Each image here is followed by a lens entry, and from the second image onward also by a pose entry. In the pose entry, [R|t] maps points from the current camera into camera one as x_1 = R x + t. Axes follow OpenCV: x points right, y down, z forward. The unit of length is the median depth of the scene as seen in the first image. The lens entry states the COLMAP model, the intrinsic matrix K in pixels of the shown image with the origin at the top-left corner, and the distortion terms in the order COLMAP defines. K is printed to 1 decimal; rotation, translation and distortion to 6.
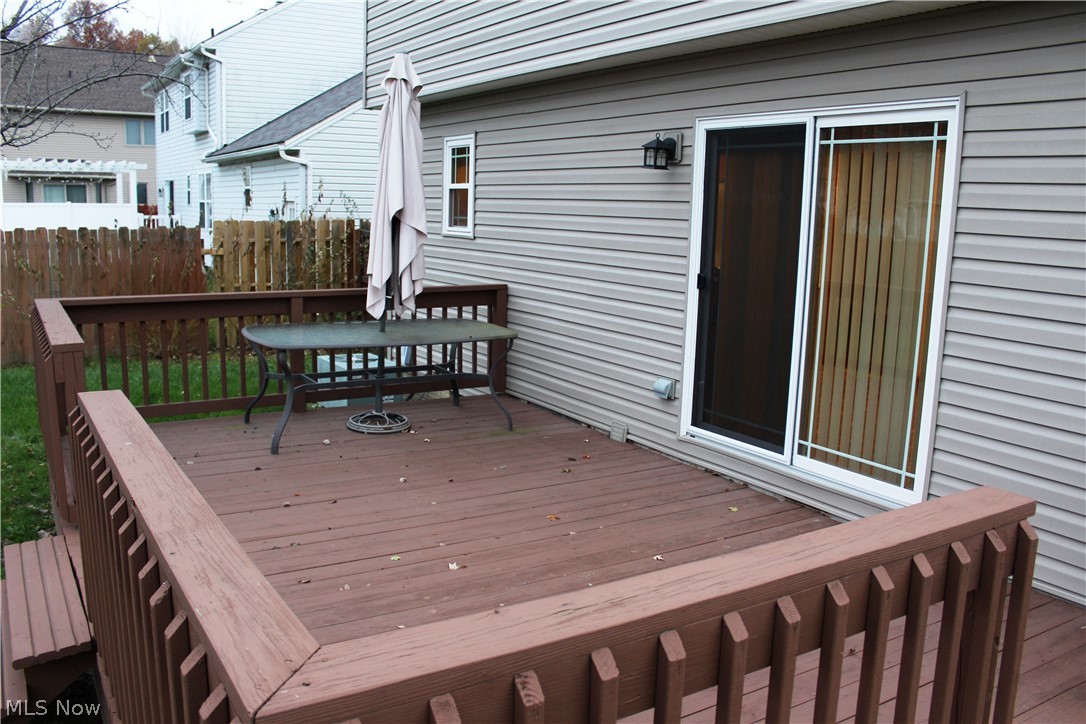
lens RADIAL K [[909.2, 0, 543.0], [0, 909.2, 362.0], [0, 0, 1]] dist [-0.065610, 0.000684]
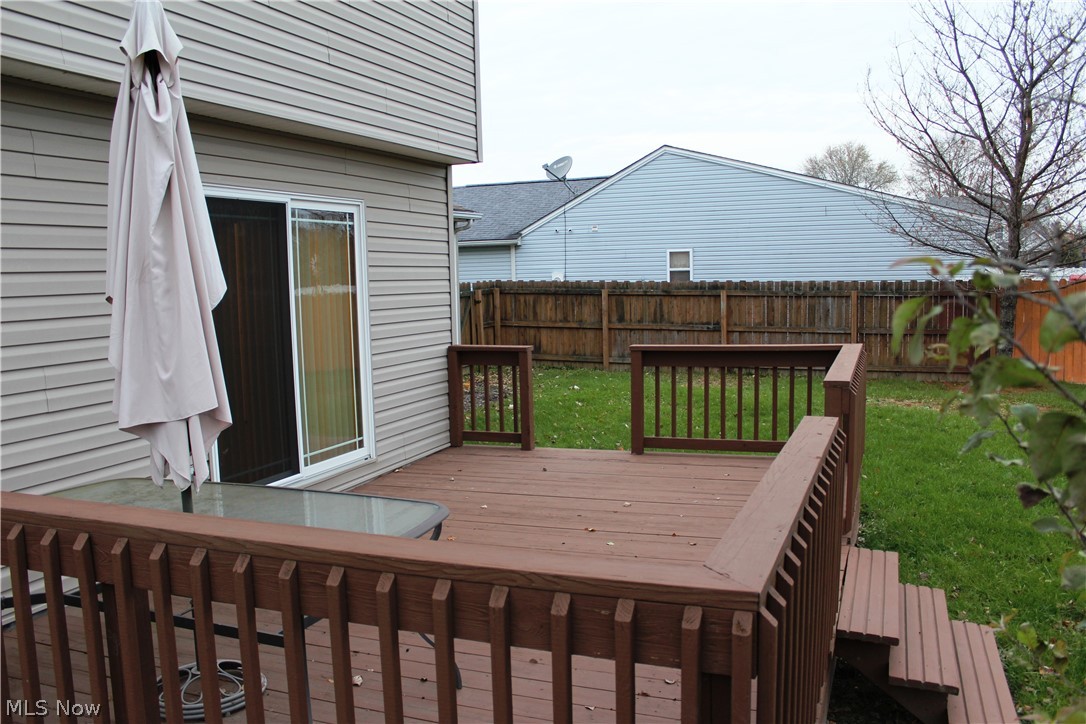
lens RADIAL K [[931.9, 0, 543.0], [0, 931.9, 362.0], [0, 0, 1]] dist [-0.001043, 0.000832]
pose [[-0.592486, -0.089584, 0.800584, -1.032412], [0.150123, 0.964111, 0.218984, -0.300031], [-0.791469, 0.249931, -0.557773, 1.589623]]
